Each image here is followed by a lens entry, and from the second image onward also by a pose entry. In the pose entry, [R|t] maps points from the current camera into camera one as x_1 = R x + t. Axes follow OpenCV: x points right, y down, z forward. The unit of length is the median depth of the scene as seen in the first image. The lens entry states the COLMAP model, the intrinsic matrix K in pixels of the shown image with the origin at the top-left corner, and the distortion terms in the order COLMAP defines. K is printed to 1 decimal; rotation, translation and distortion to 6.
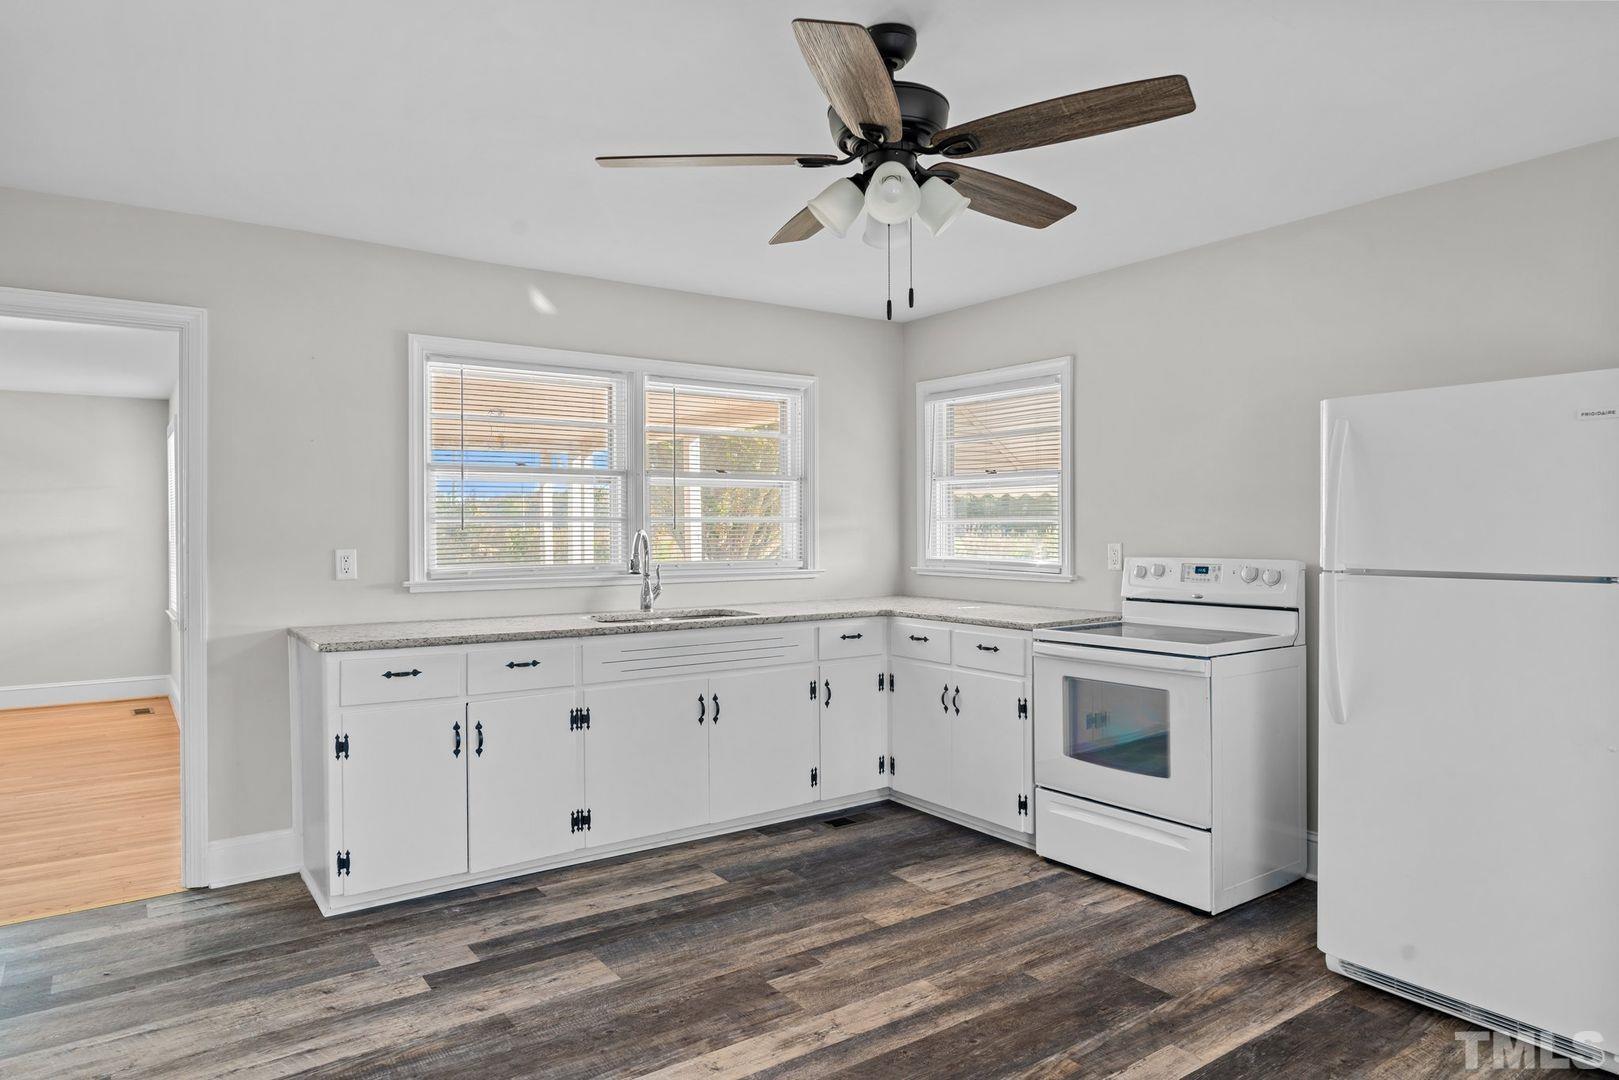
lens RADIAL K [[989.6, 0, 809.1], [0, 989.6, 539.2], [0, 0, 1]] dist [-0.001257, -0.000082]
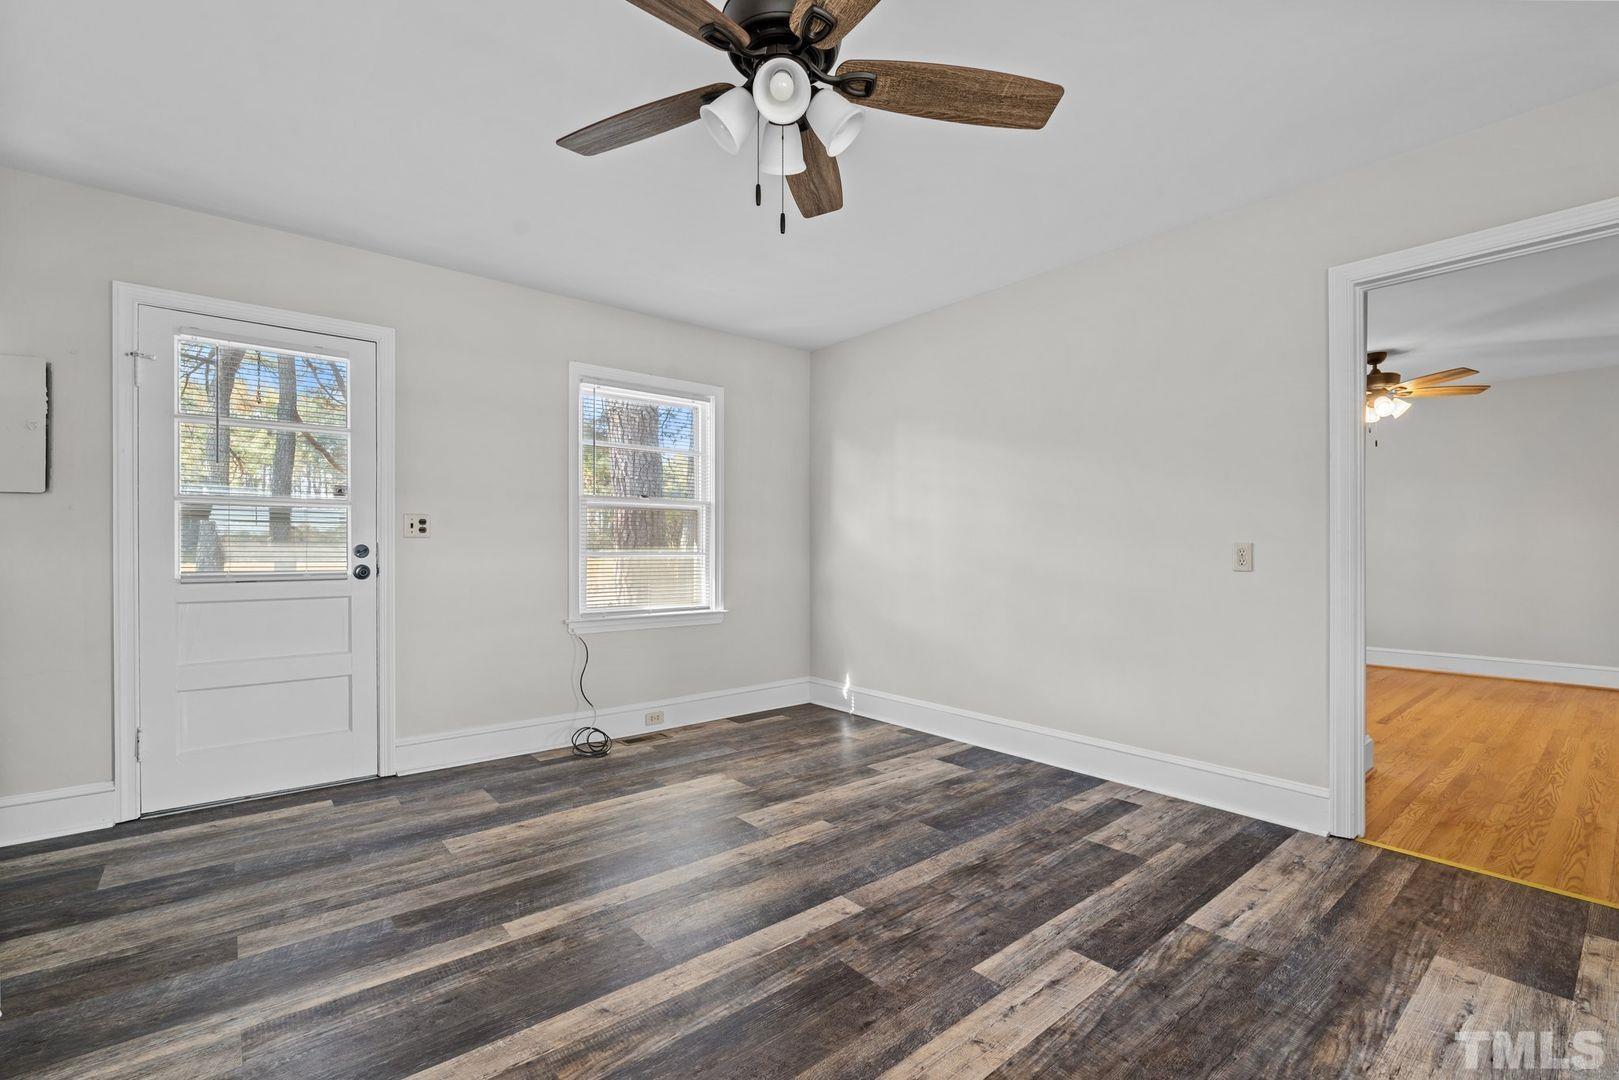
lens RADIAL K [[719.2, 0, 807.6], [0, 719.2, 542.9], [0, 0, 1]] dist [-0.009699, 0.001682]
pose [[-0.996665, 0.003729, -0.081512, 0.078509], [0.003704, 0.999993, 0.000466, 0.059025], [0.081513, 0.000163, -0.996672, 1.164475]]
